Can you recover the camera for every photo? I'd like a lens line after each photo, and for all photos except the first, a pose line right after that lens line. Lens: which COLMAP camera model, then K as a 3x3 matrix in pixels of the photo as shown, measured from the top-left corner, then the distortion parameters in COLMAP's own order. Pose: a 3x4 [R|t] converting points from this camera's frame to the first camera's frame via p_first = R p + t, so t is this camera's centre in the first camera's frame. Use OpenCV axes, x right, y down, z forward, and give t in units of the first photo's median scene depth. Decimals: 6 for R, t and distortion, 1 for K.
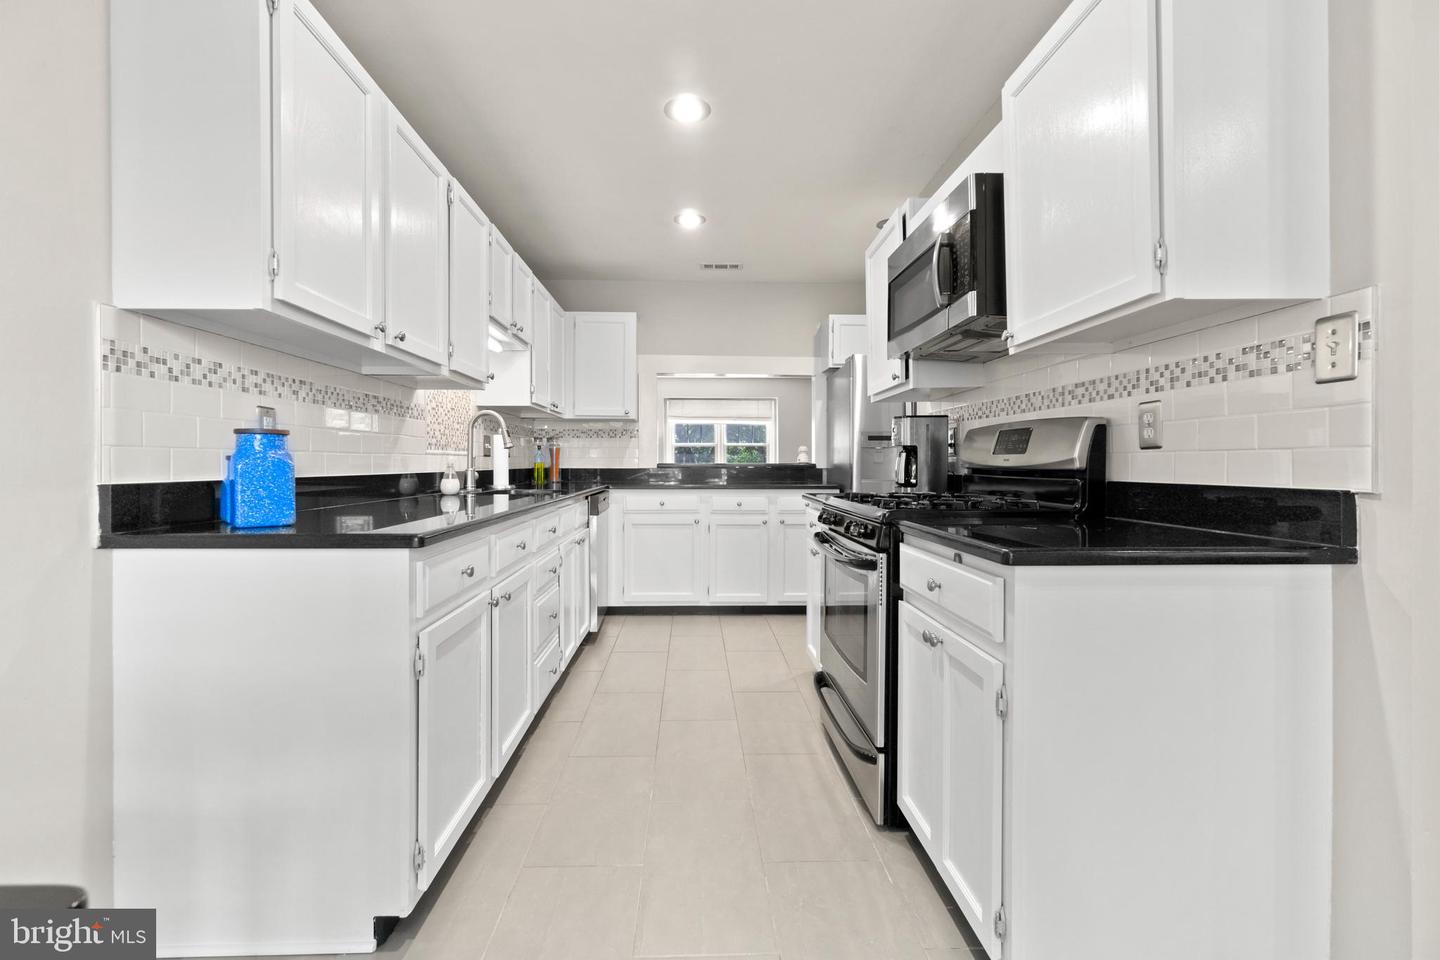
lens RADIAL K [[619.7, 0, 707.3], [0, 619.7, 465.9], [0, 0, 1]] dist [-0.000405, -0.000249]
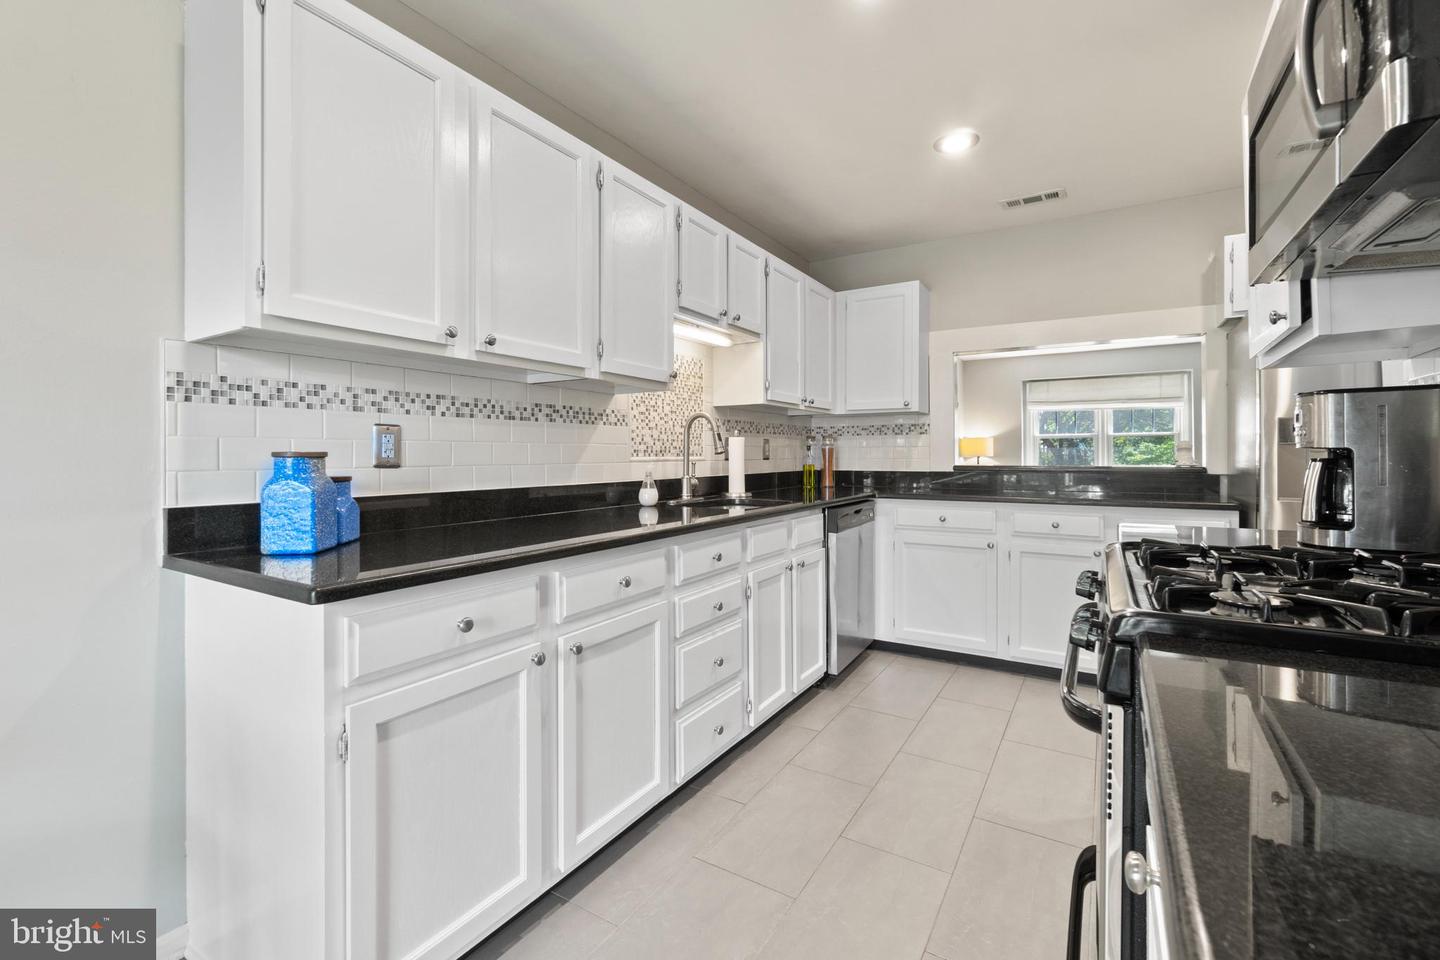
lens RADIAL K [[615.8, 0, 721.1], [0, 615.8, 454.9], [0, 0, 1]] dist [0.001453, -0.000052]
pose [[0.832863, -0.002987, -0.553471, 0.196332], [0.001191, 0.999993, -0.003606, -0.027560], [0.553478, 0.002344, 0.832860, 0.310544]]
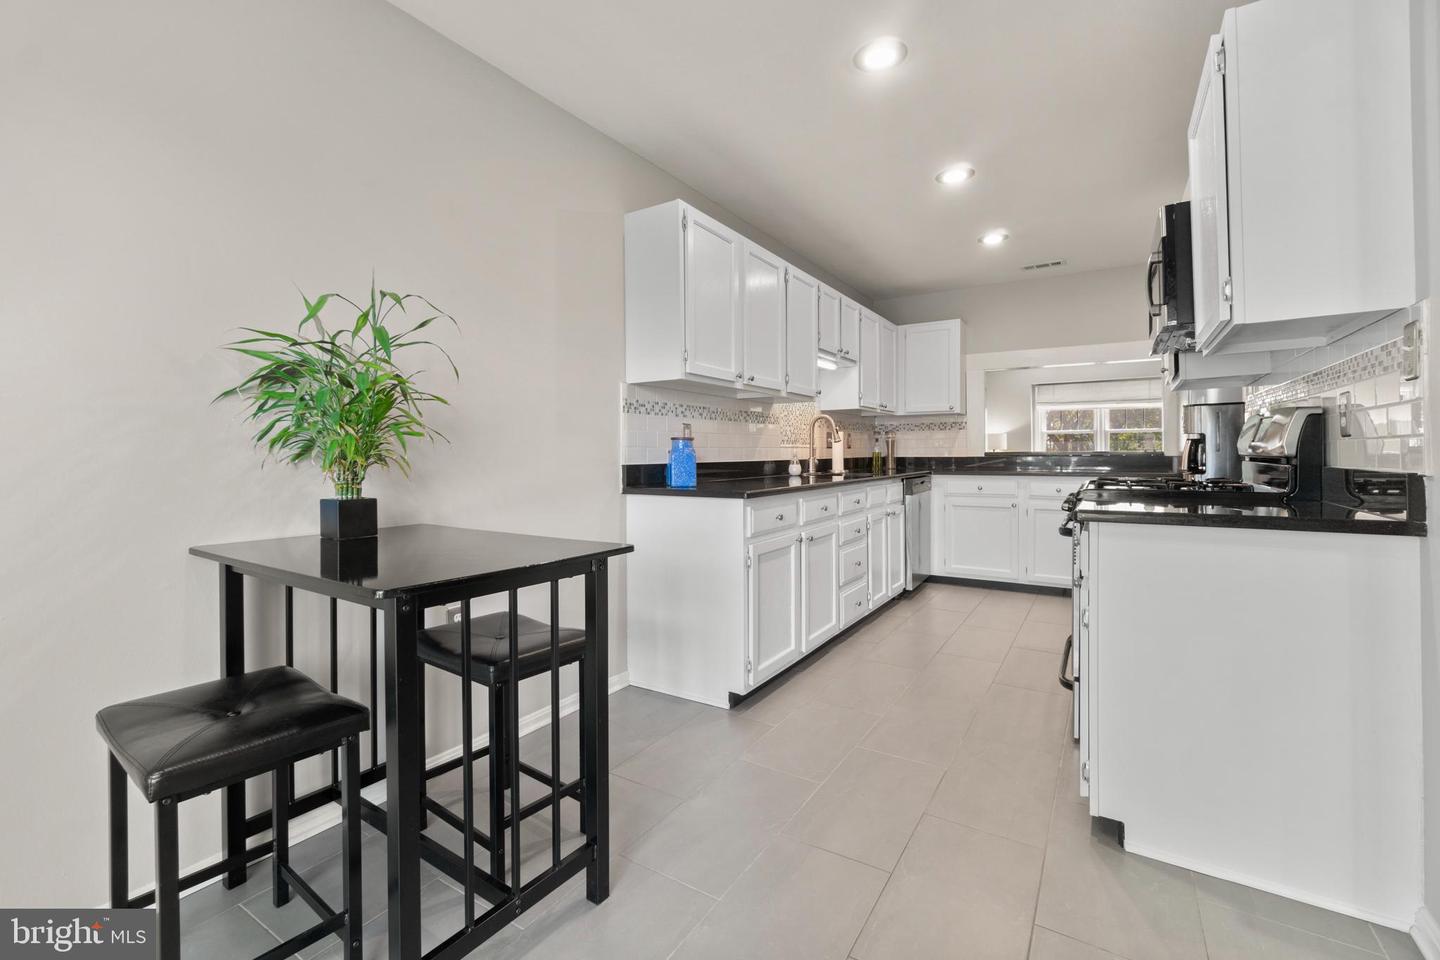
lens RADIAL K [[615.8, 0, 721.1], [0, 615.8, 454.9], [0, 0, 1]] dist [0.001453, -0.000052]
pose [[0.828391, -0.005293, -0.560126, 0.257948], [0.005207, 0.999985, -0.001749, 0.000079], [0.560127, -0.001468, 0.828406, -0.296818]]
